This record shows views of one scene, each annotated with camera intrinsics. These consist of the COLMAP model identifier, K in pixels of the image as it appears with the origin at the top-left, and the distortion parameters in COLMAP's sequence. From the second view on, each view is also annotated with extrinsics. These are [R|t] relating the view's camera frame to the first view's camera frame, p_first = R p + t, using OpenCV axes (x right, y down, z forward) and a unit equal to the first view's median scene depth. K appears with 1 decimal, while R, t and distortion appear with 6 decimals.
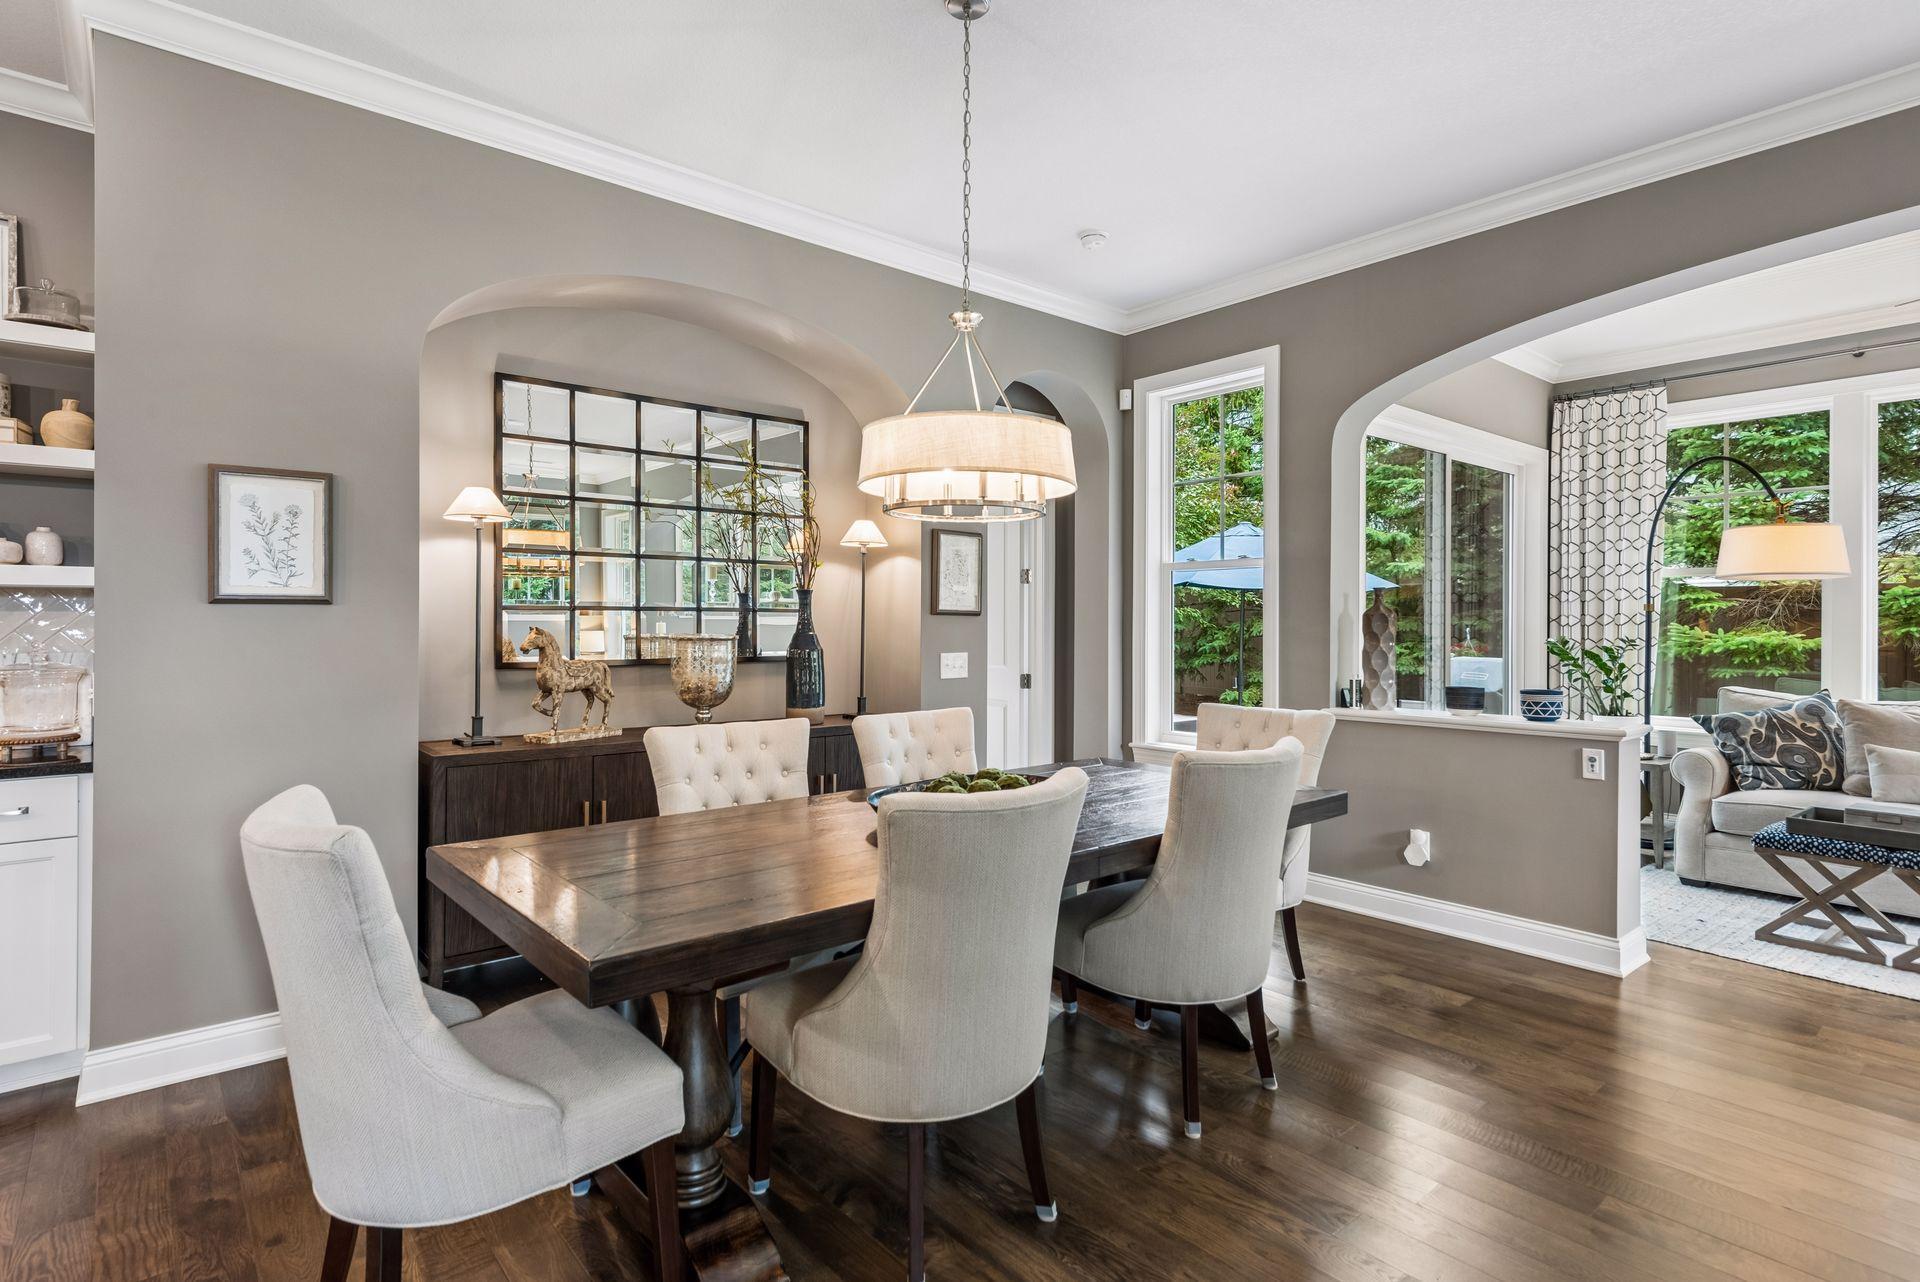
lens RADIAL K [[976.1, 0, 940.4], [0, 976.1, 625.6], [0, 0, 1]] dist [0.011739, -0.001833]
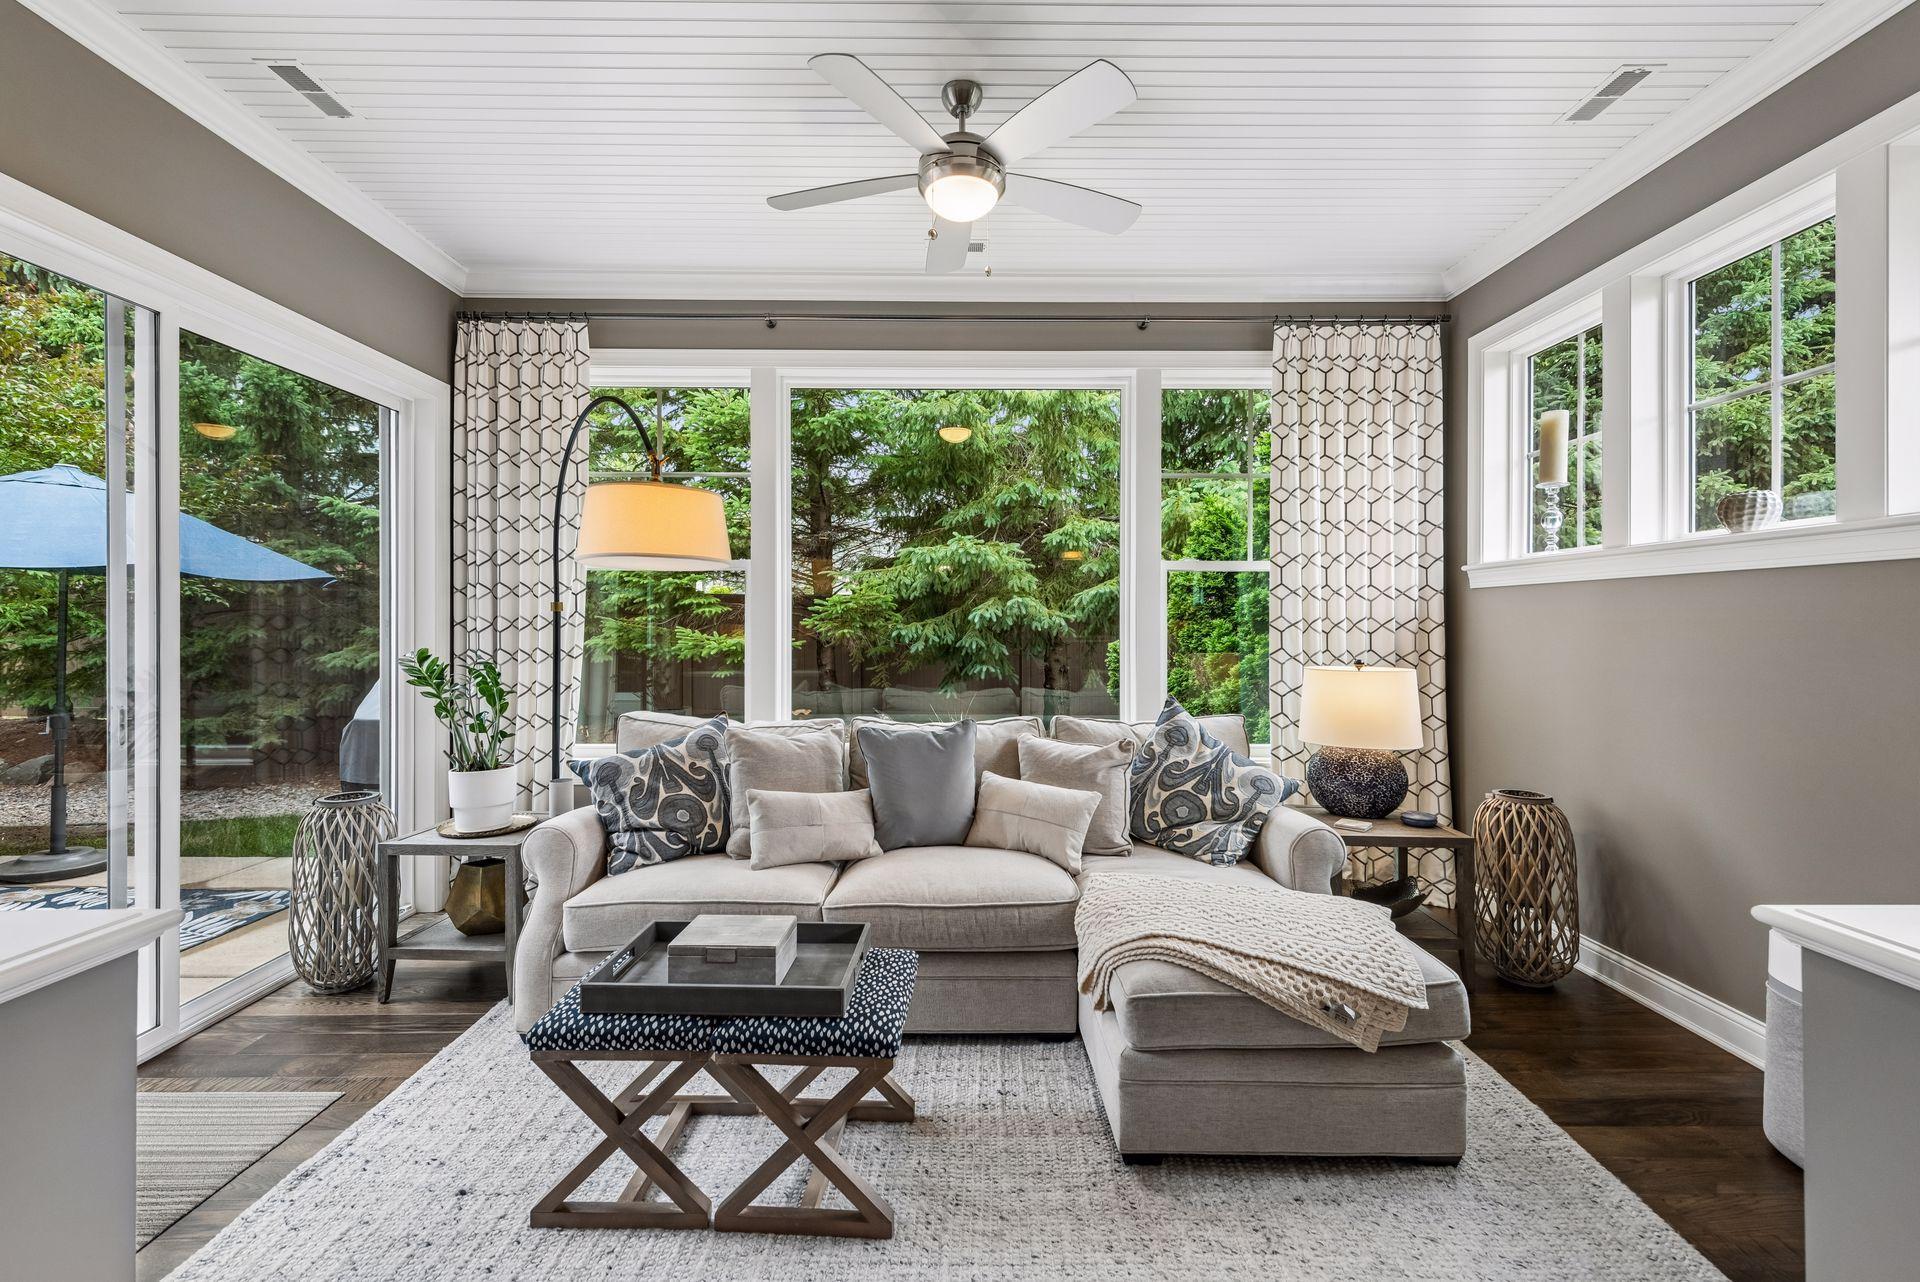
lens RADIAL K [[783.2, 0, 969.2], [0, 783.2, 631.8], [0, 0, 1]] dist [0.009987, -0.000774]
pose [[0.624254, -0.006674, 0.781193, 0.529783], [0.001741, 0.999973, 0.007152, -0.004114], [-0.781220, -0.003105, 0.624248, 0.452427]]
